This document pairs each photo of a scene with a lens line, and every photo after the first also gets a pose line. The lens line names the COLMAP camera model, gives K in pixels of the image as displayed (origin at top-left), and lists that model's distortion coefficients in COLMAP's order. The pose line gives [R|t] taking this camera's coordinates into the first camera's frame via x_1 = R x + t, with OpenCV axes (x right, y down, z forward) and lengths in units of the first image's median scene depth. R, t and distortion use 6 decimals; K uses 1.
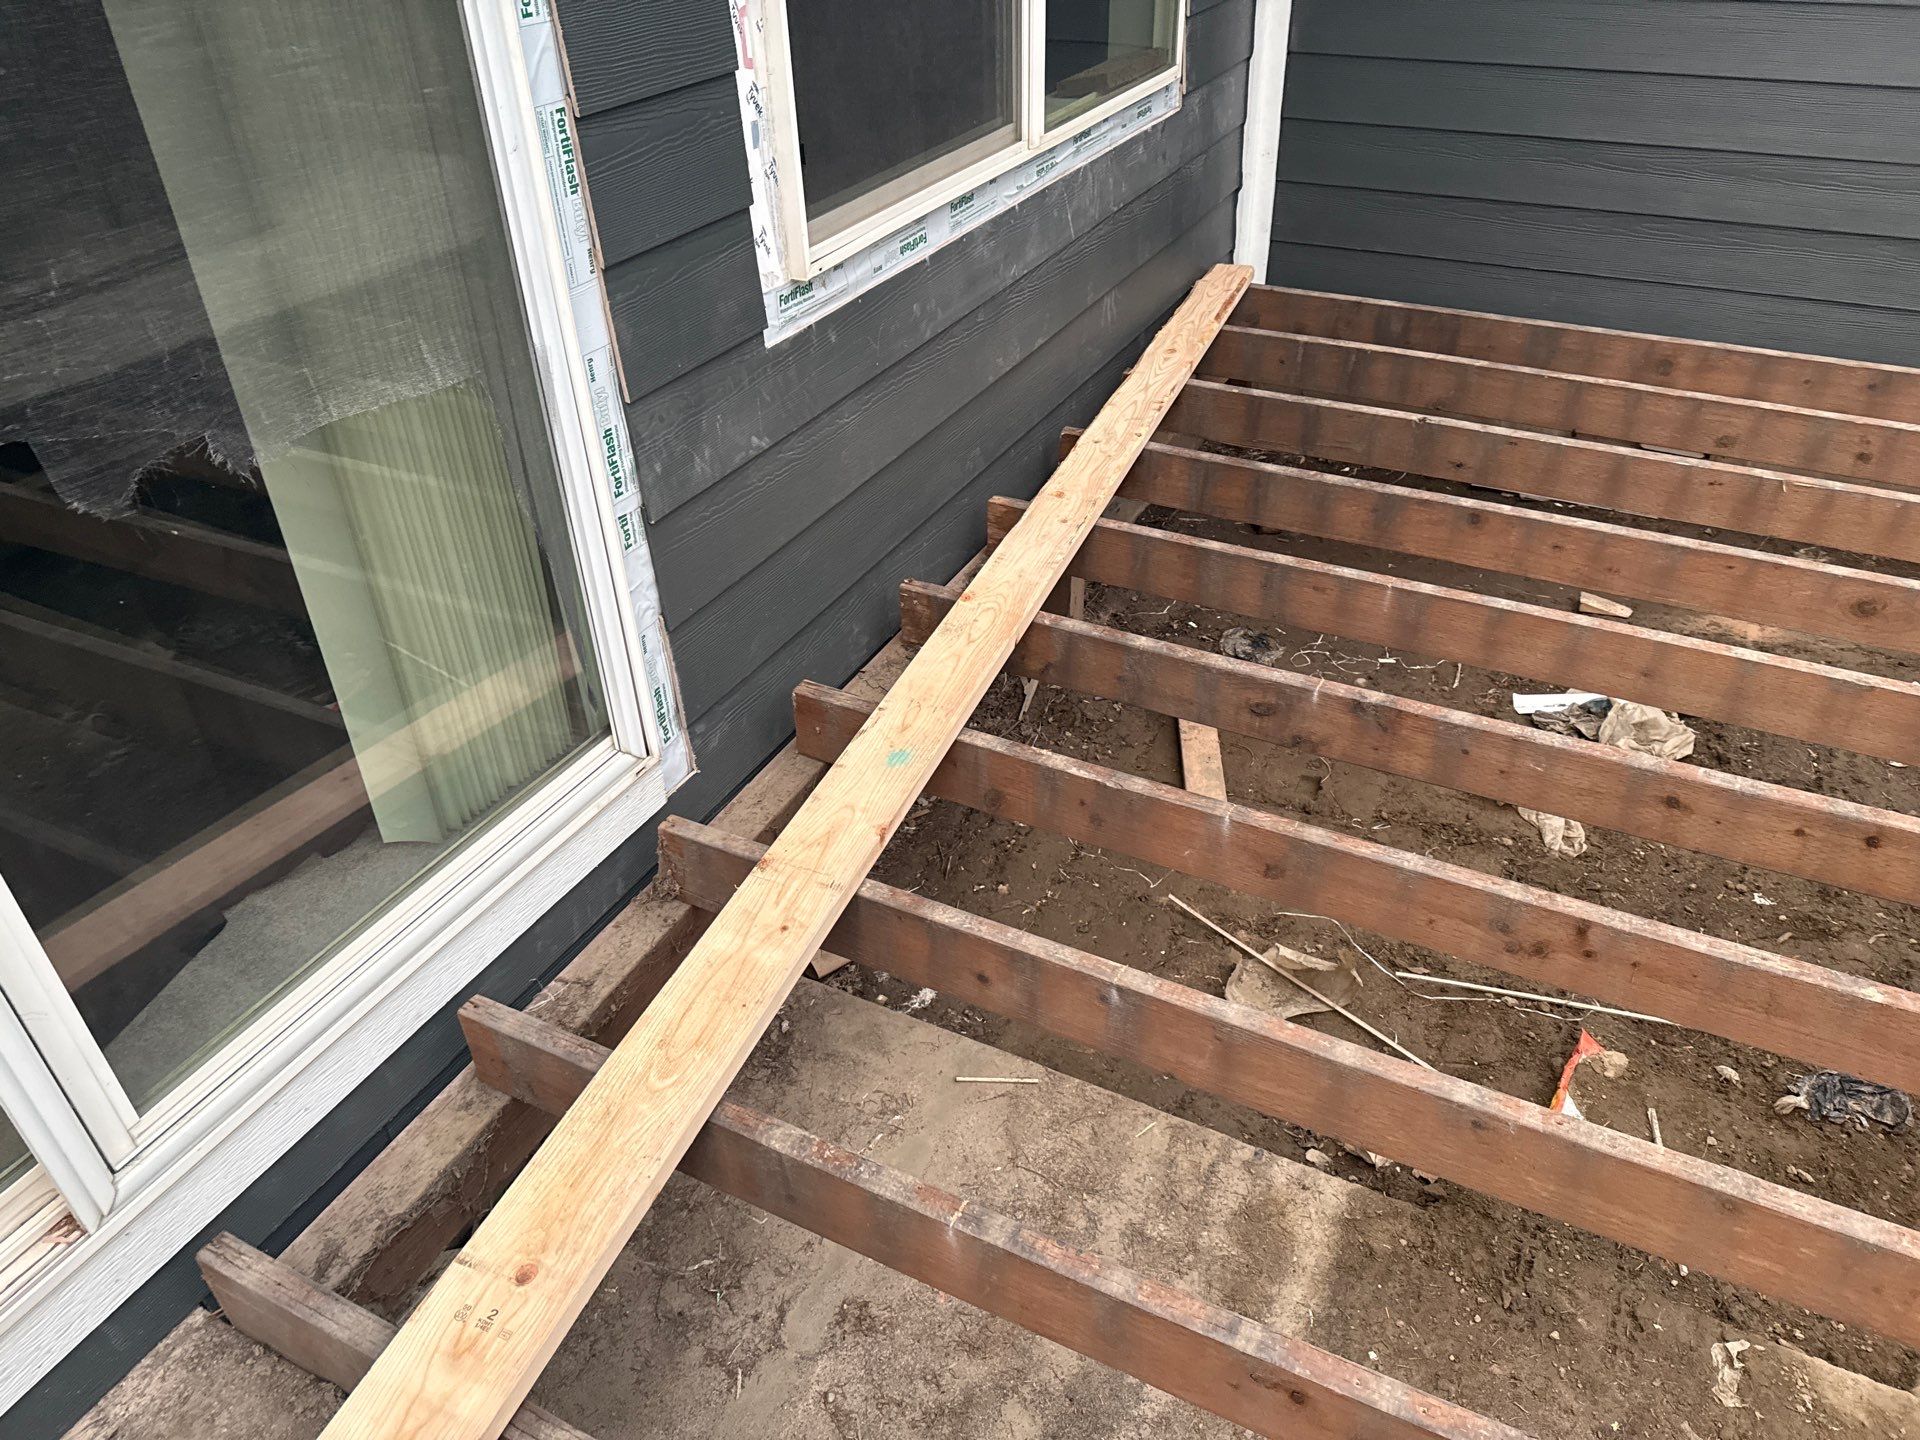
lens RADIAL K [[1366.8, 0, 968.9], [0, 1366.8, 720.2], [0, 0, 1]] dist [0.053756, -0.037307]
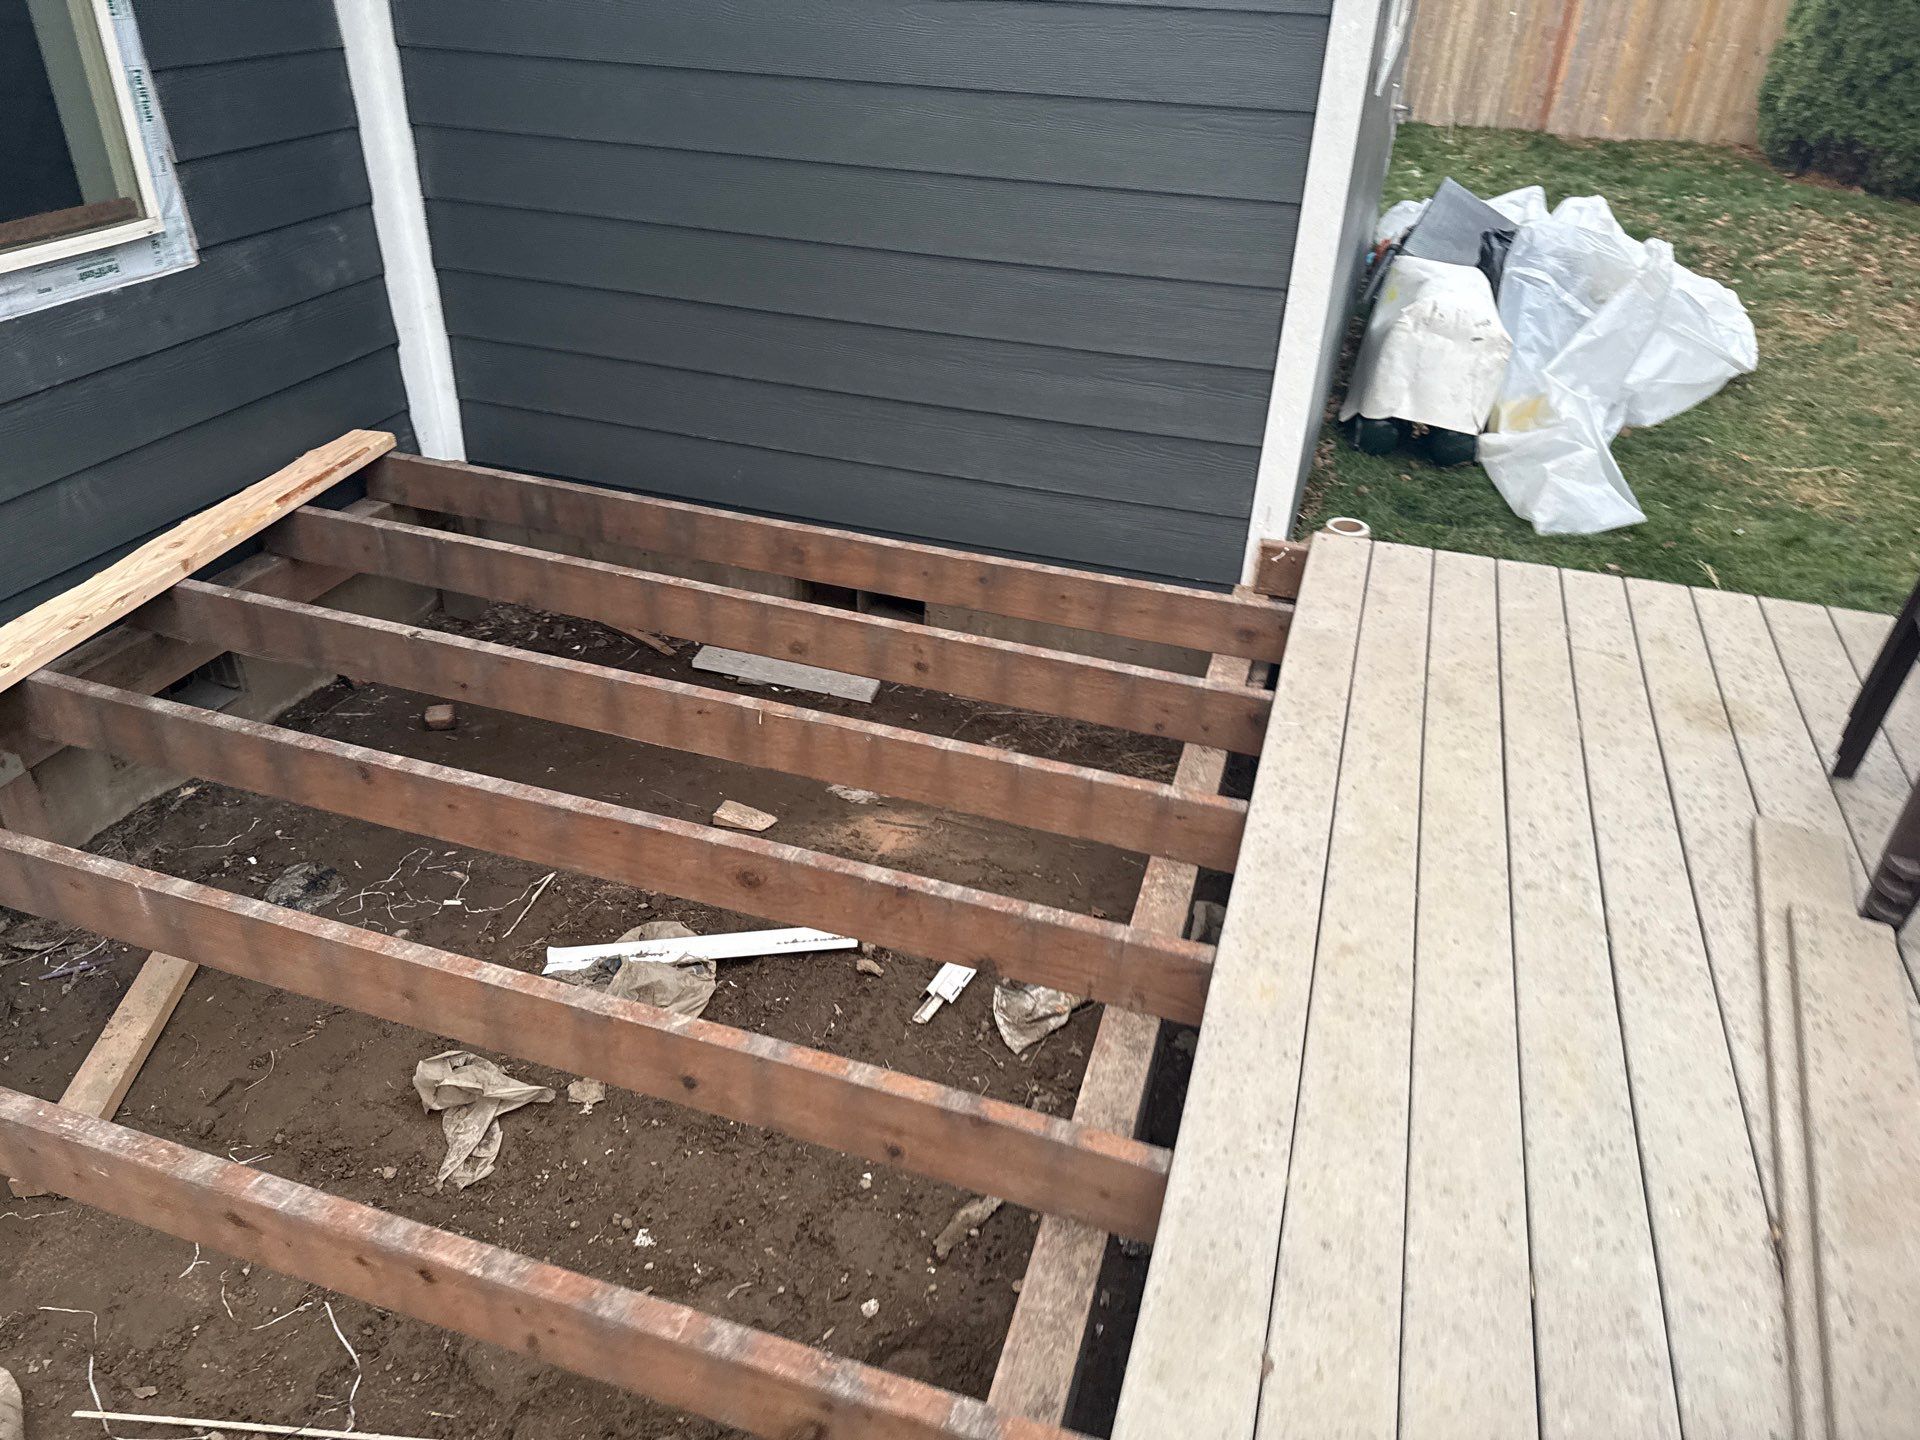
lens RADIAL K [[1366.8, 0, 950.8], [0, 1366.8, 732.6], [0, 0, 1]] dist [0.053756, -0.037307]
pose [[0.988627, -0.035289, 0.146191, 0.479554], [0.042209, 0.998117, -0.044506, -0.094899], [-0.144345, 0.050171, 0.988255, 0.096154]]
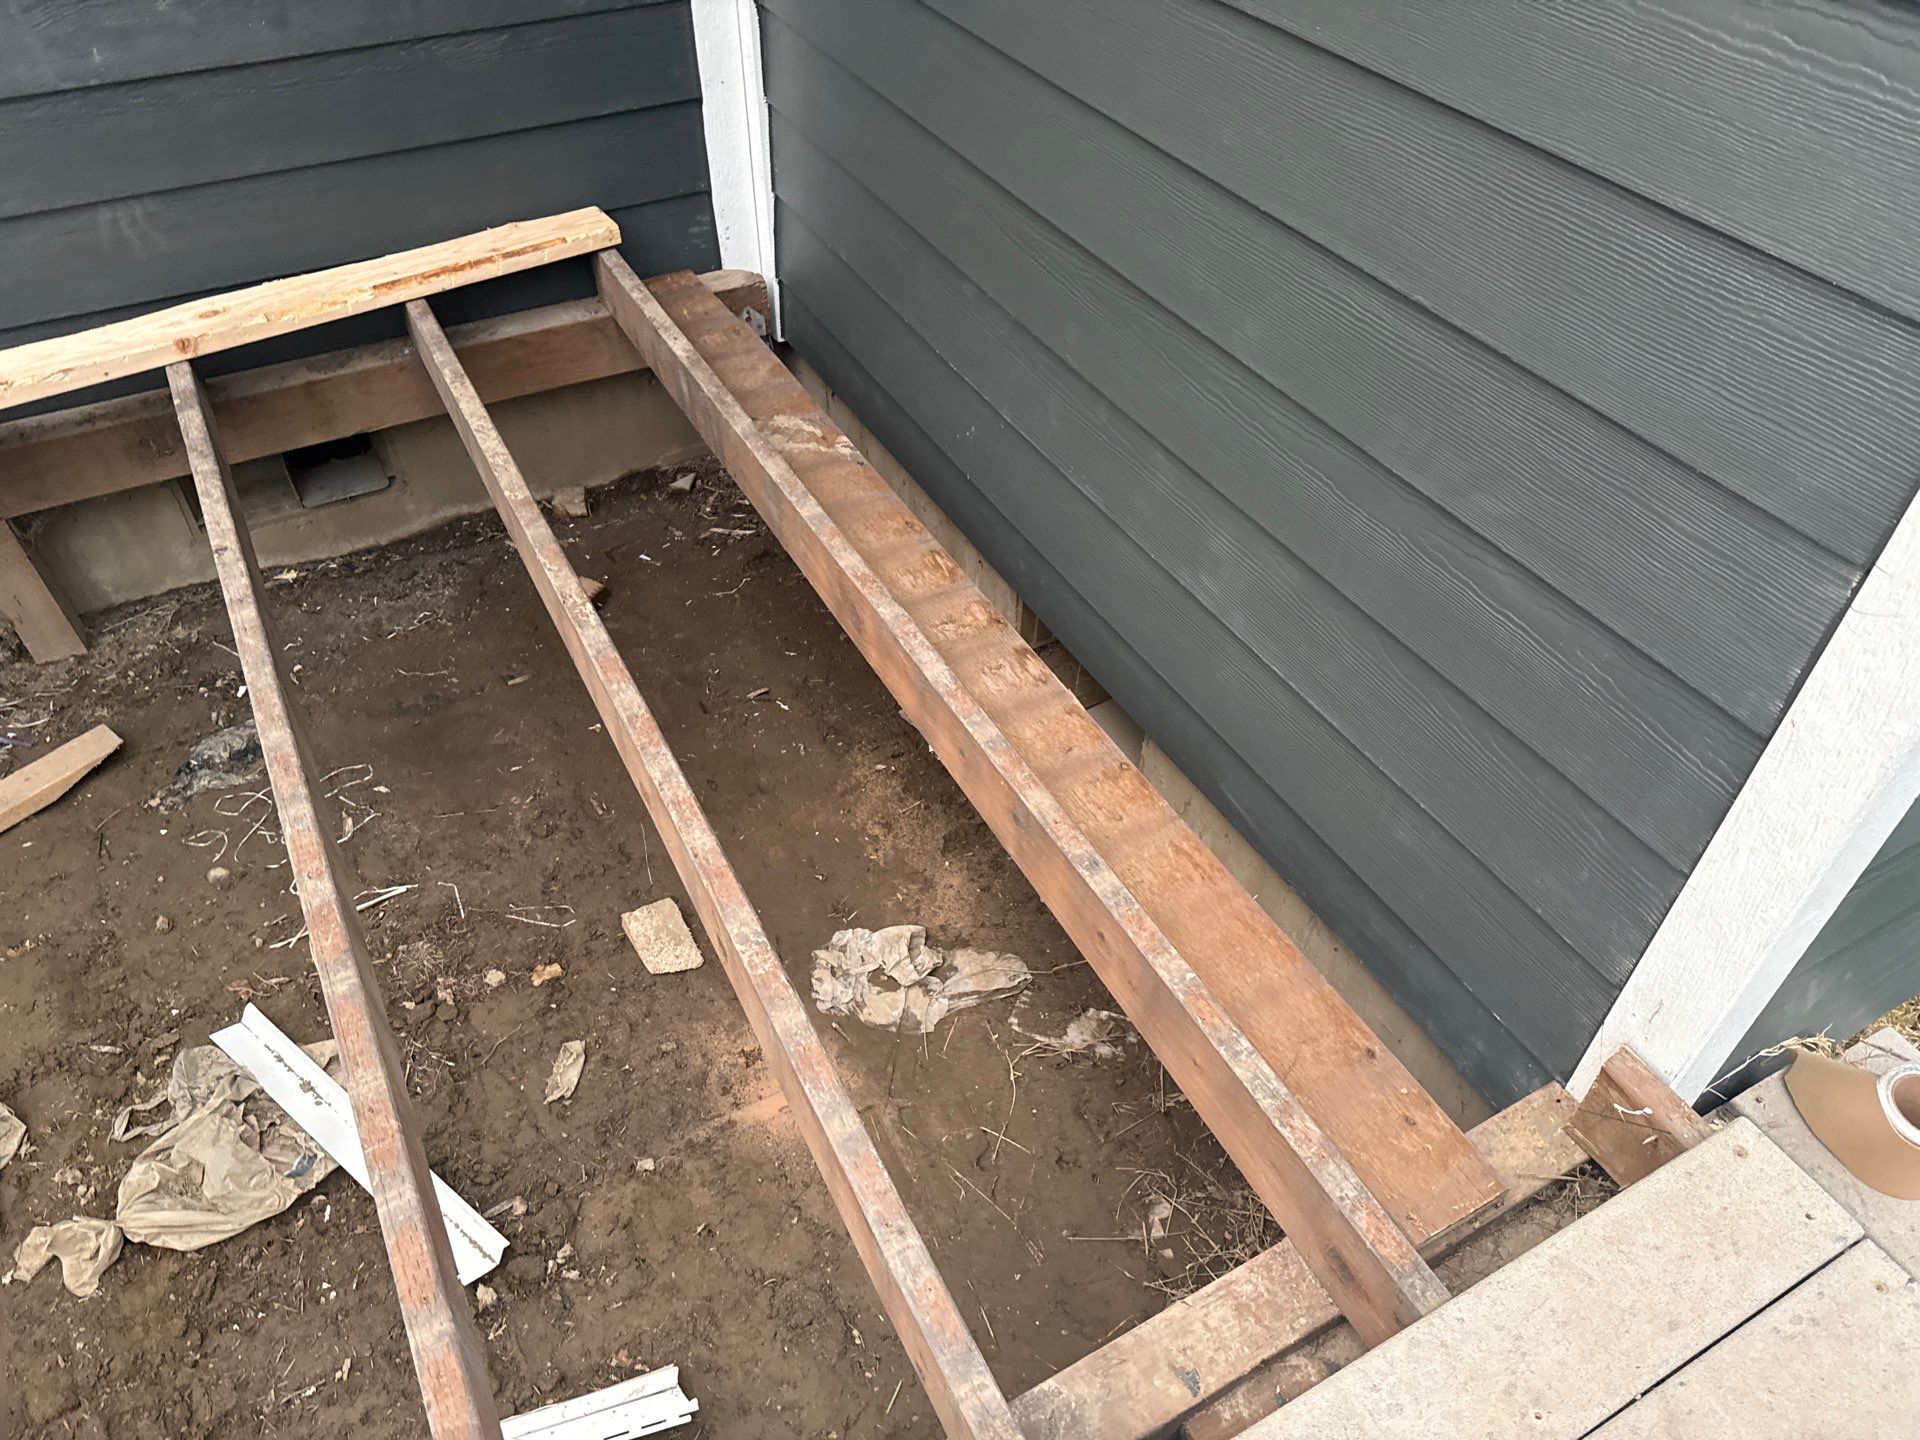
lens RADIAL K [[1366.8, 0, 960.1], [0, 1366.8, 705.2], [0, 0, 1]] dist [0.053756, -0.037307]
pose [[0.824618, 0.409313, -0.390470, 0.784484], [-0.344170, 0.910820, 0.227934, -0.370742], [0.448944, -0.053570, 0.891952, 0.536847]]
